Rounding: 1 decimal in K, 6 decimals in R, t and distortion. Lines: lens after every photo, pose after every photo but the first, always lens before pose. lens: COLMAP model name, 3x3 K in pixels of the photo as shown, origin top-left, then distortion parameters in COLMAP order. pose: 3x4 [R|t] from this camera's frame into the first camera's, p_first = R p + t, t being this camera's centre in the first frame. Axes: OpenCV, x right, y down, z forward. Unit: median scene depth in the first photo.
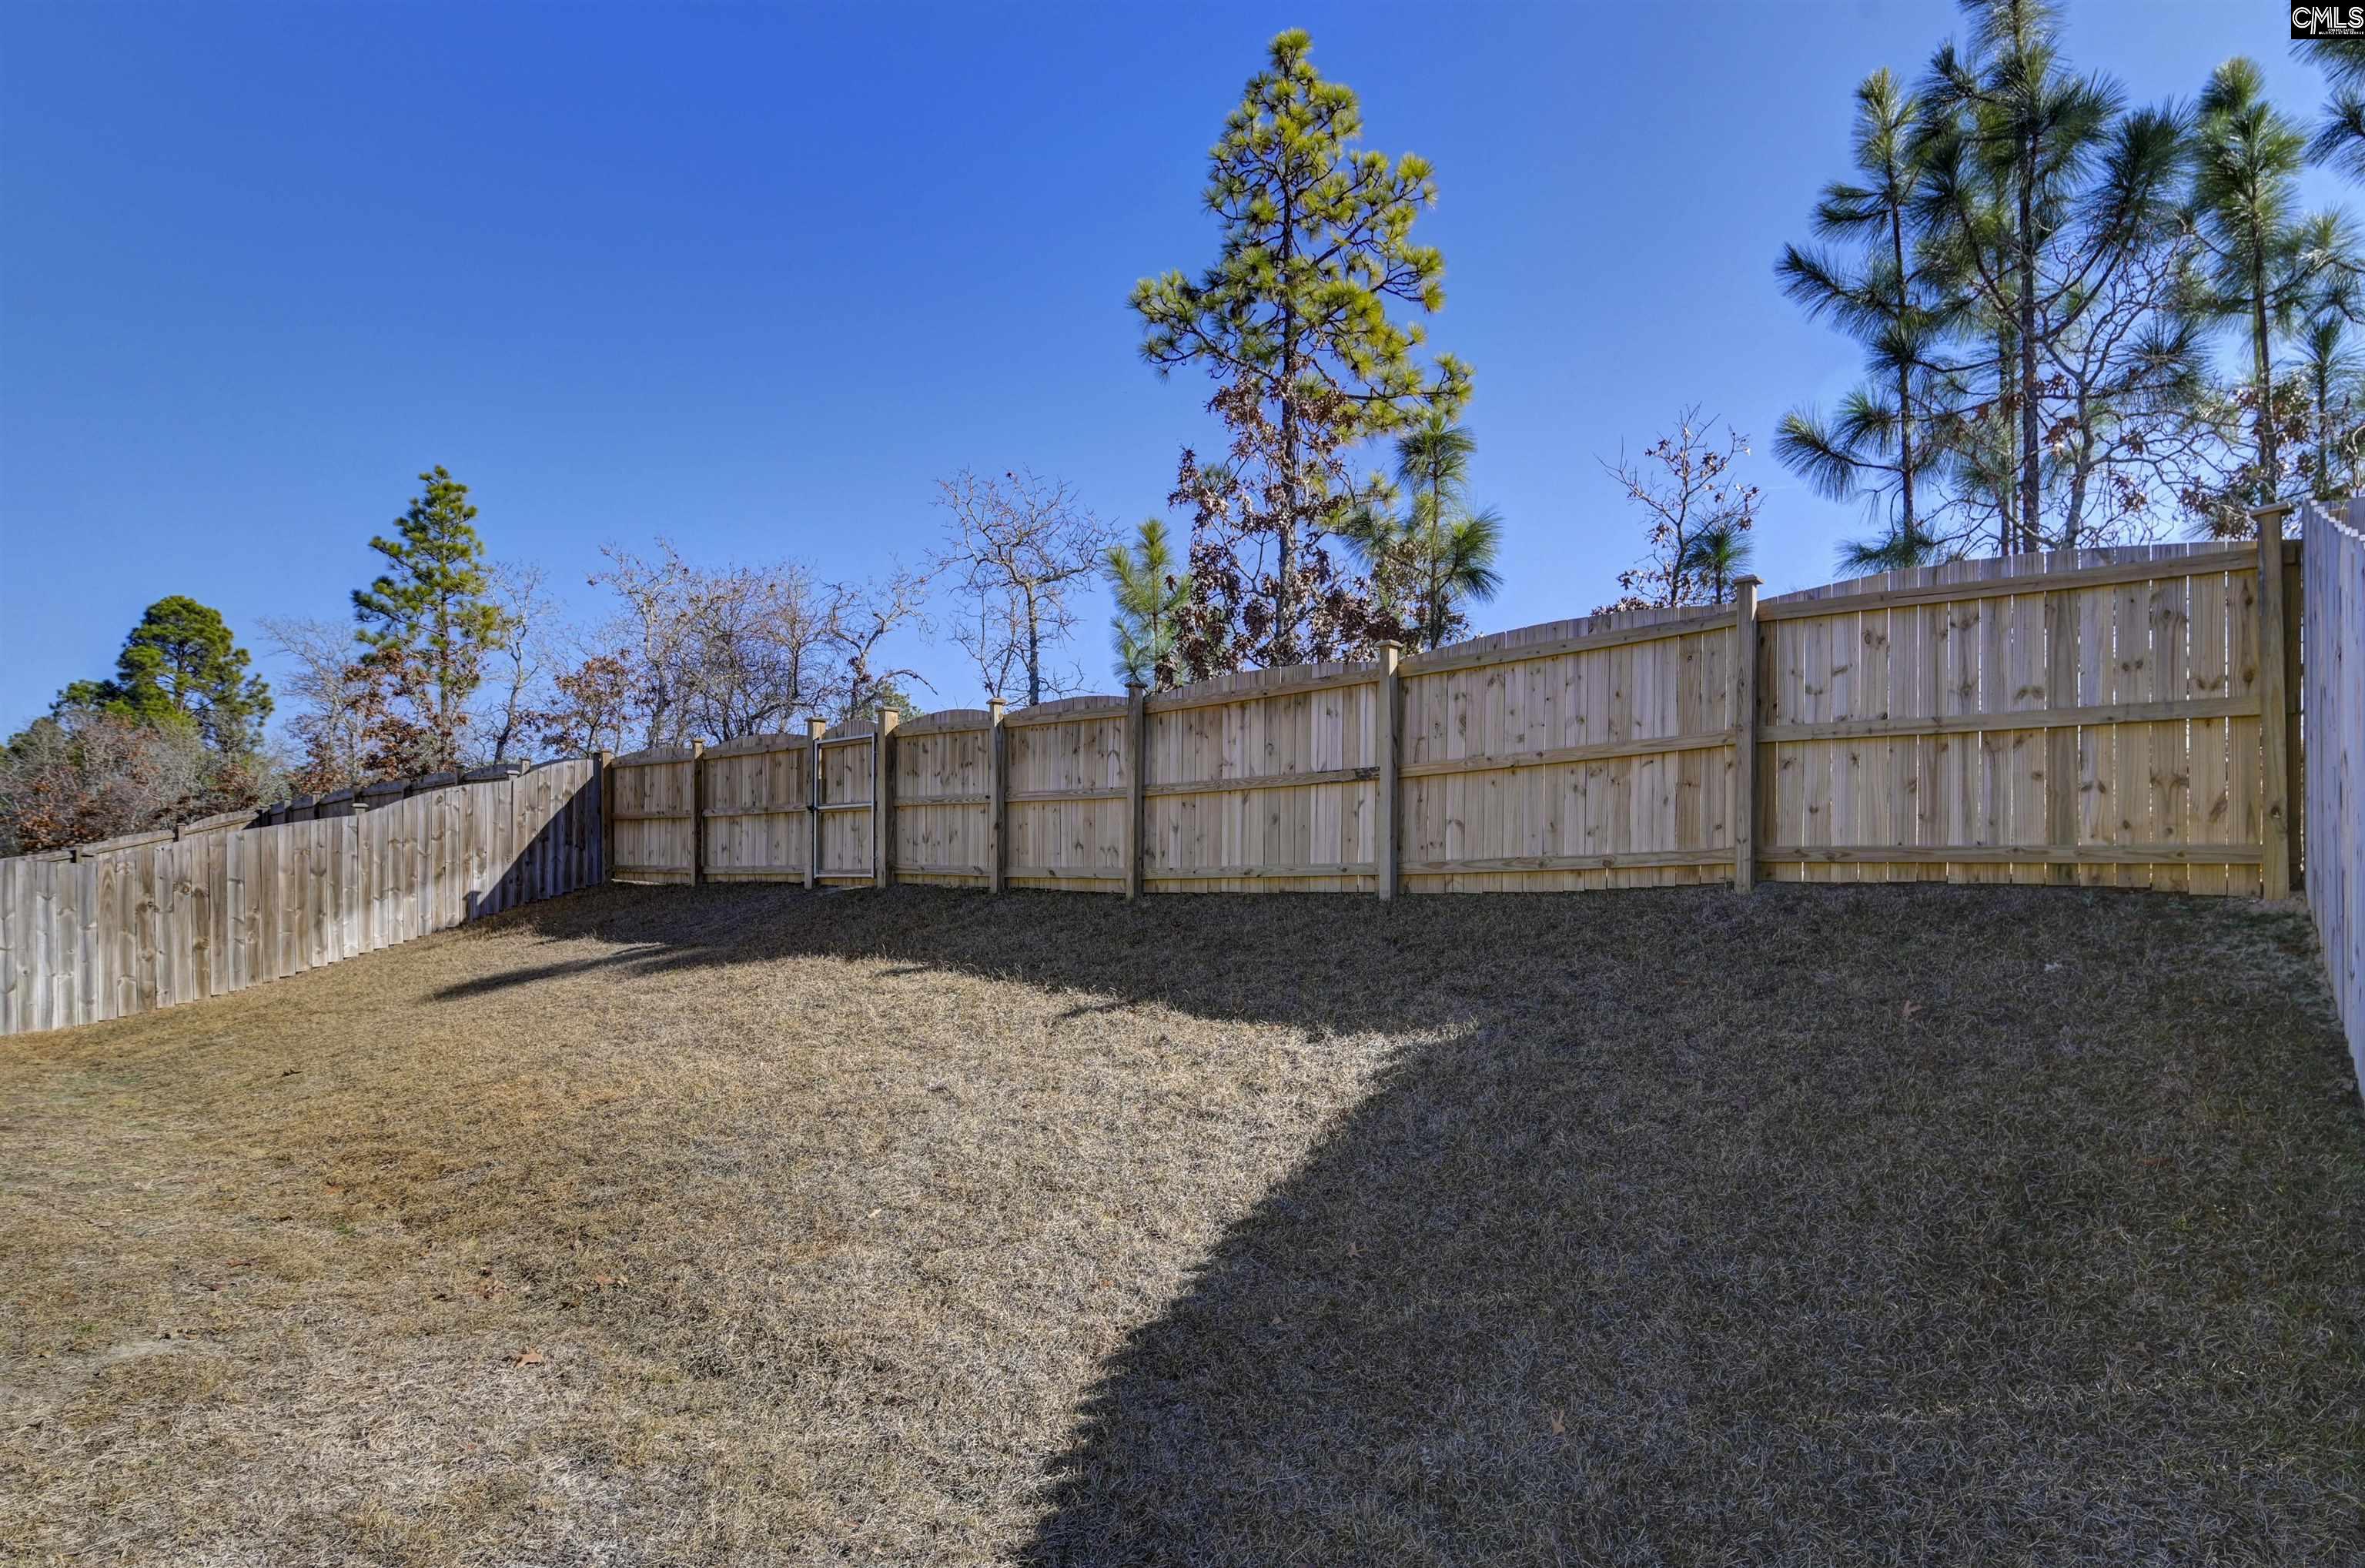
lens RADIAL K [[1181.2, 0, 1248.3], [0, 1181.2, 861.0], [0, 0, 1]] dist [0.015305, -0.011854]
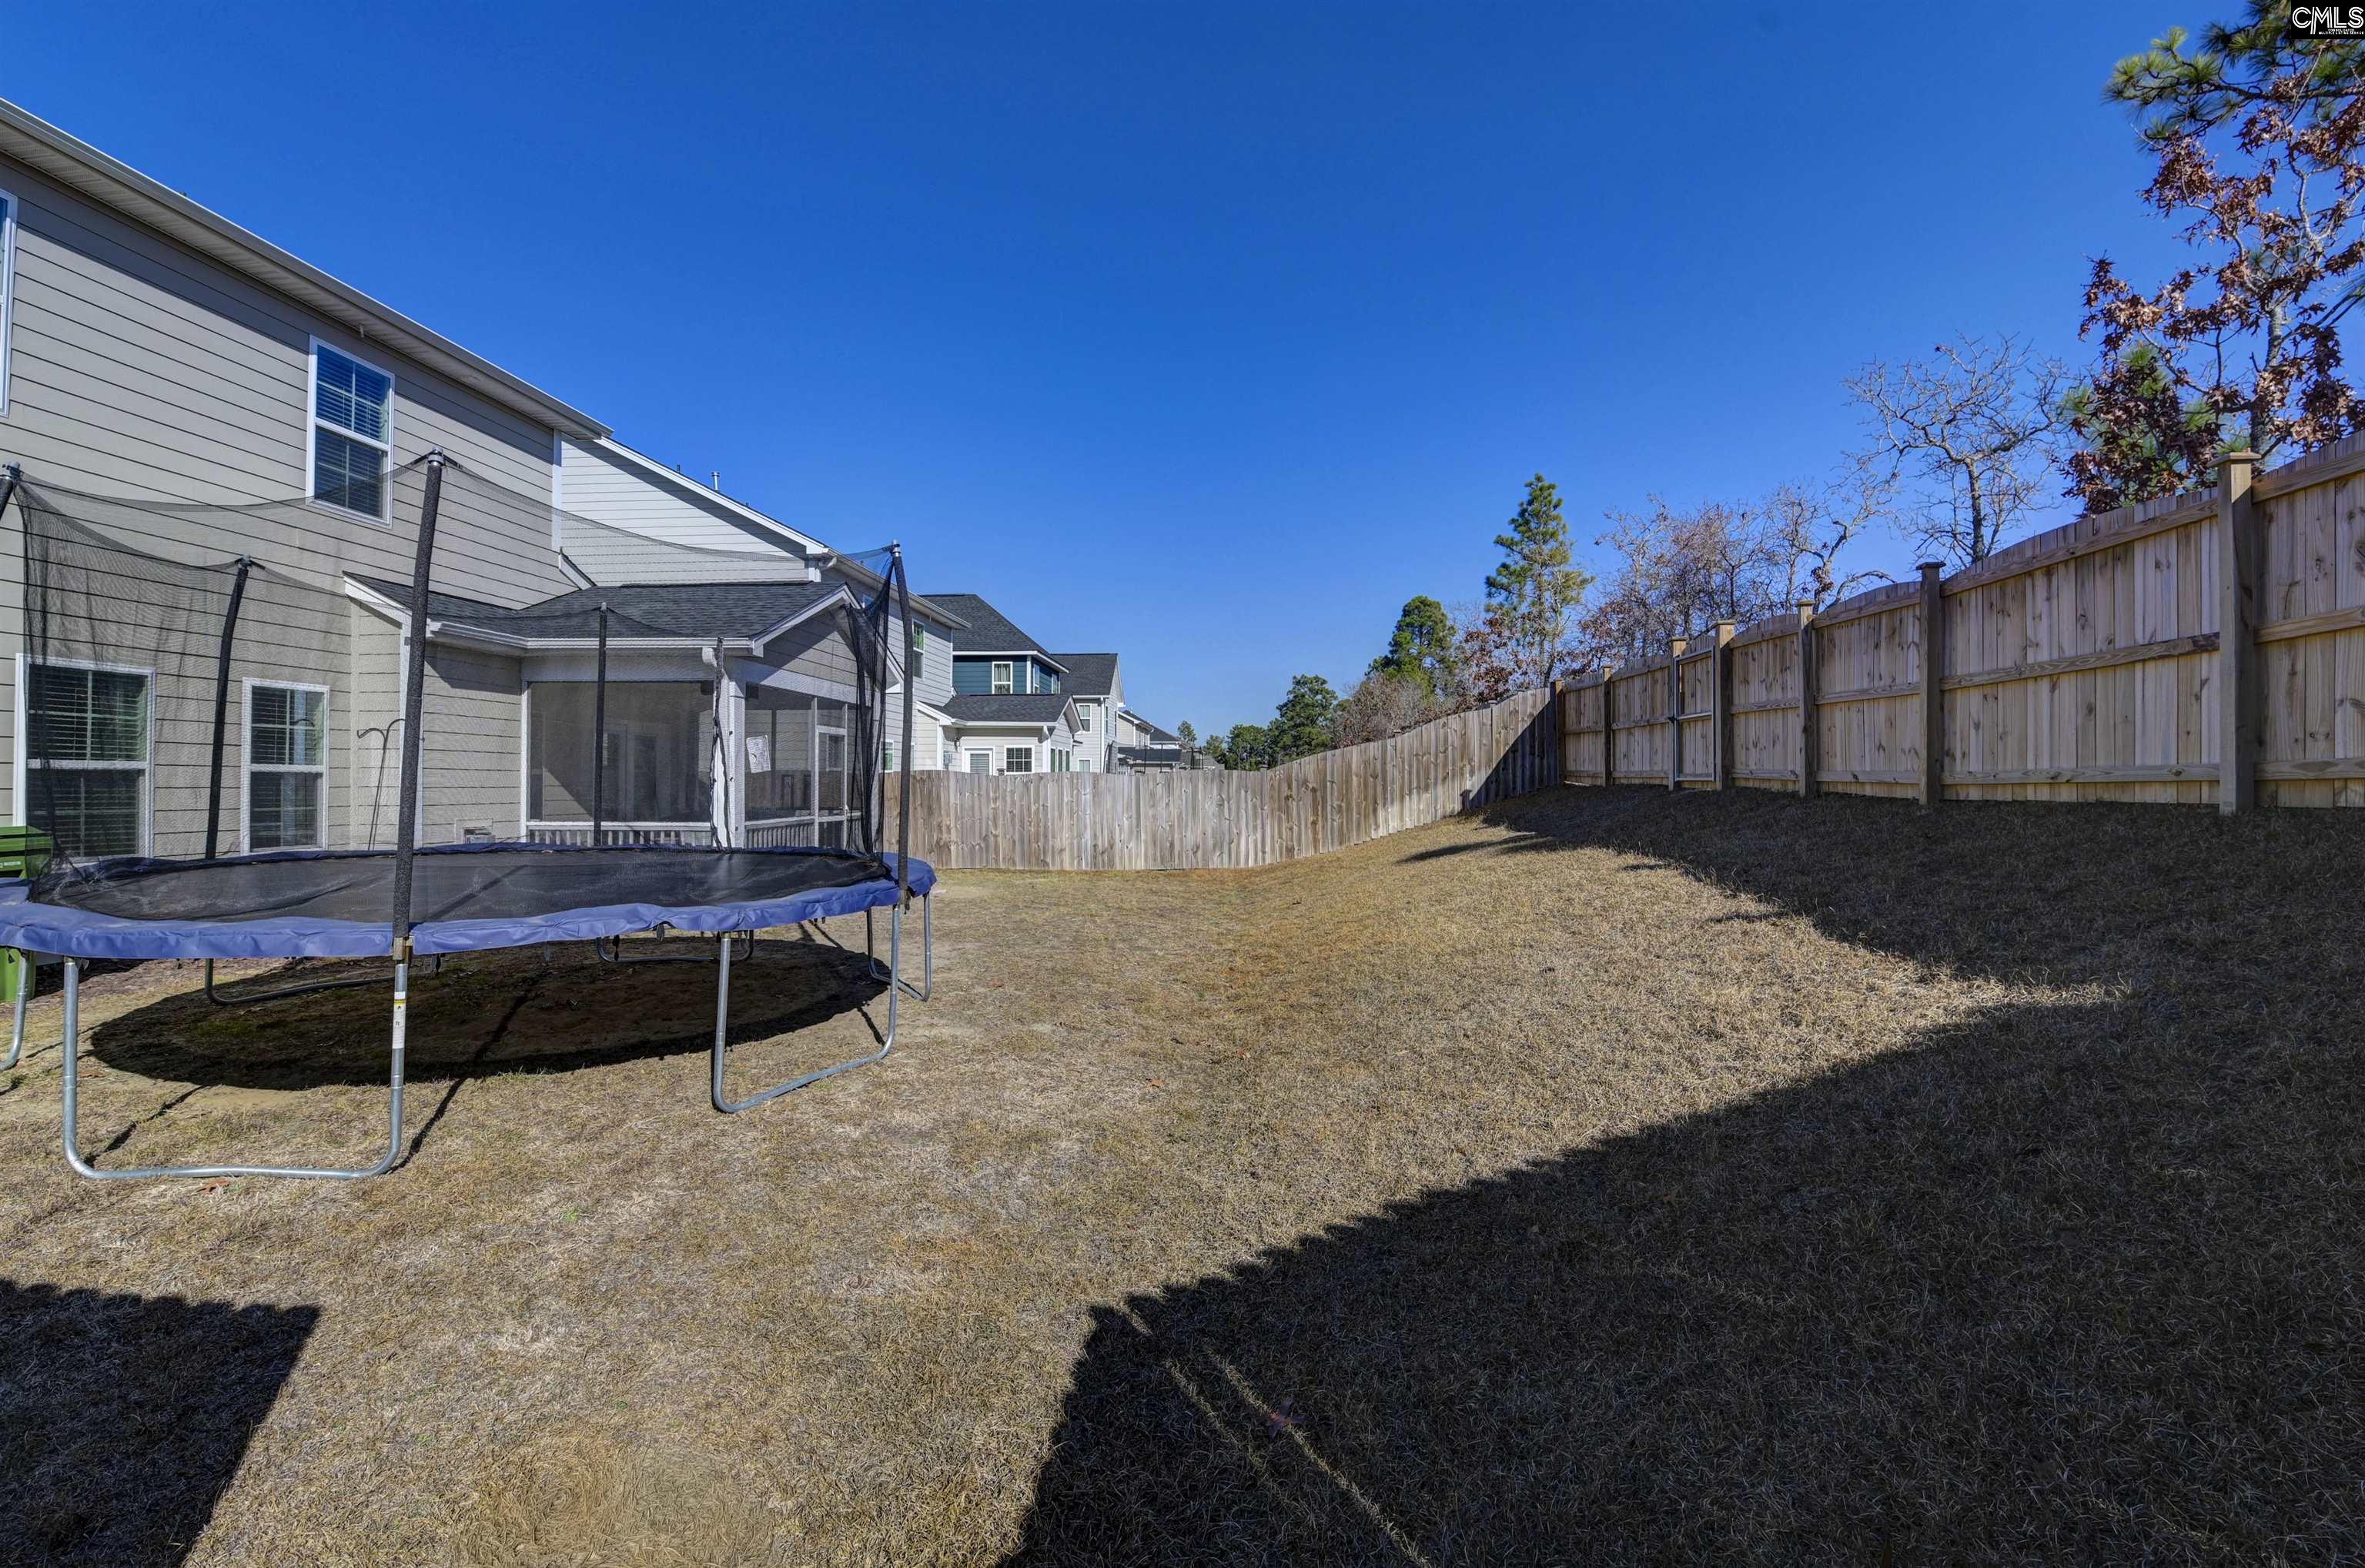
lens RADIAL K [[1016.3, 0, 1182.5], [0, 1016.3, 784.0], [0, 0, 1]] dist [-0.024373, -0.000437]
pose [[0.549066, 0.004505, -0.835767, 0.222290], [0.011498, 0.999850, 0.012943, -0.000989], [0.835700, -0.016716, 0.548932, 0.111872]]
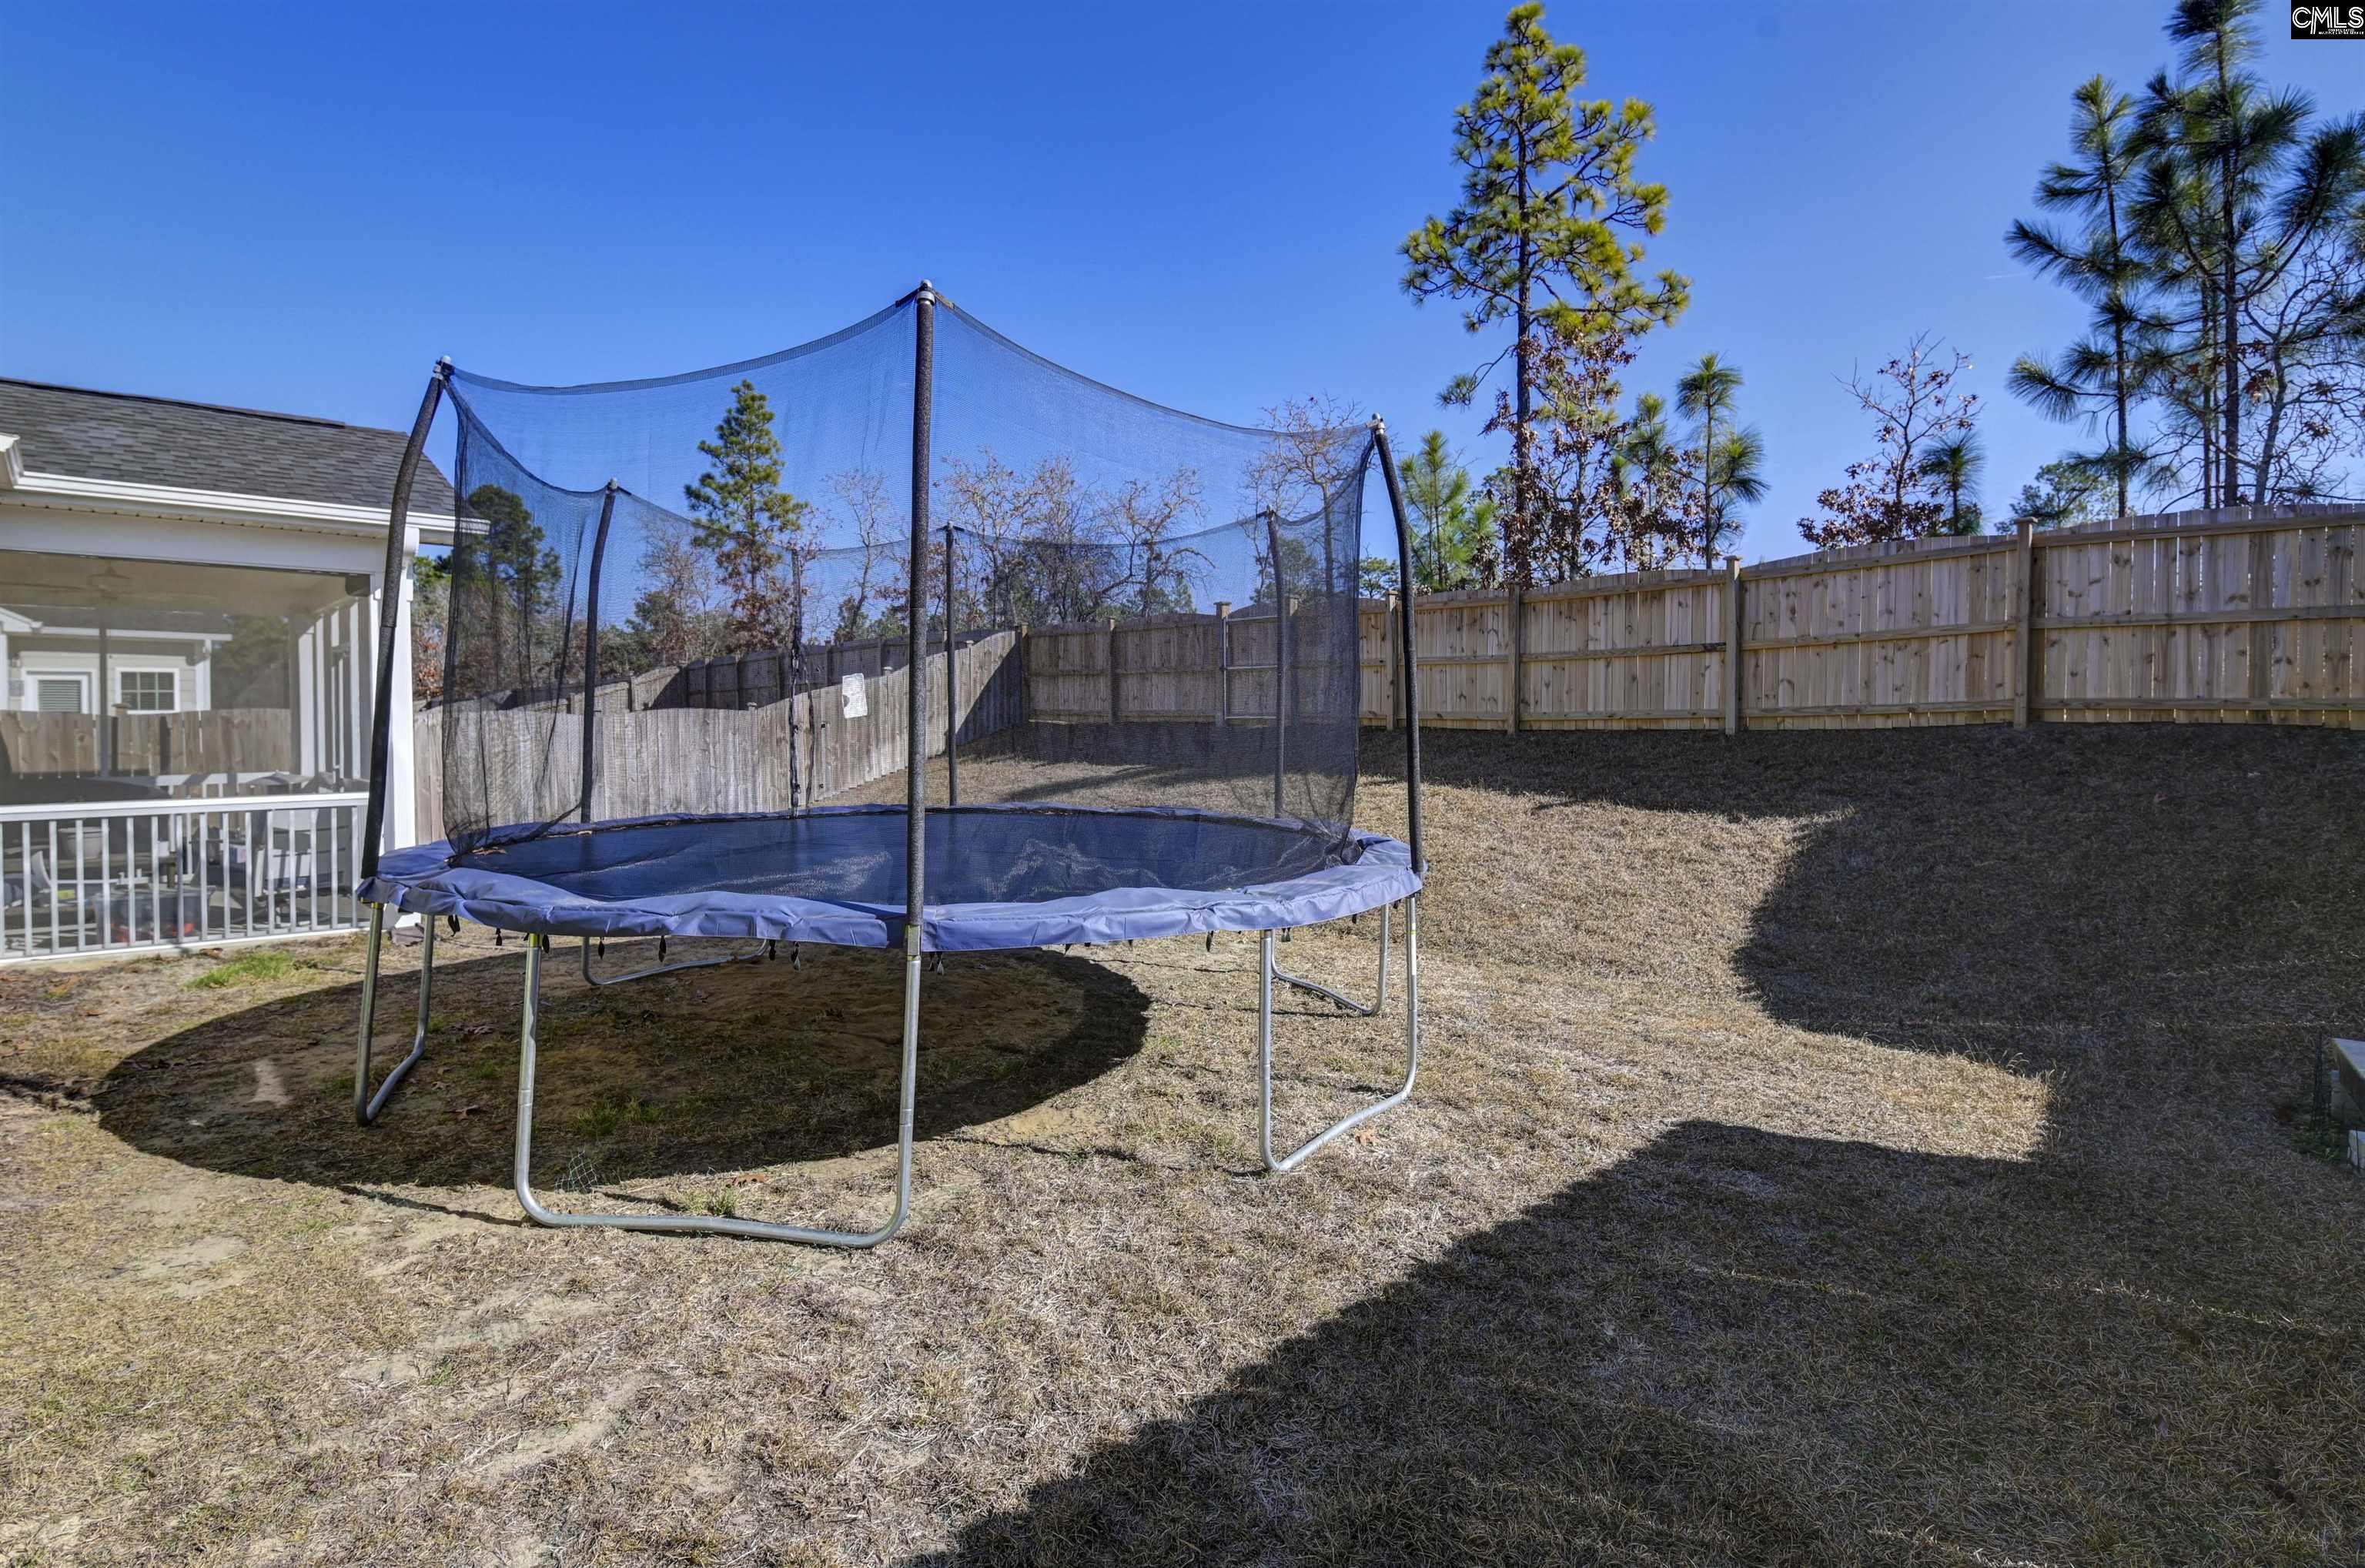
lens RADIAL K [[1143.7, 0, 1168.2], [0, 1143.7, 725.0], [0, 0, 1]] dist [0.012194, -0.010745]
pose [[0.988383, -0.002663, -0.151962, -0.291346], [0.006281, 0.999708, 0.023338, -0.013274], [0.151855, -0.024021, 0.988111, -0.409254]]
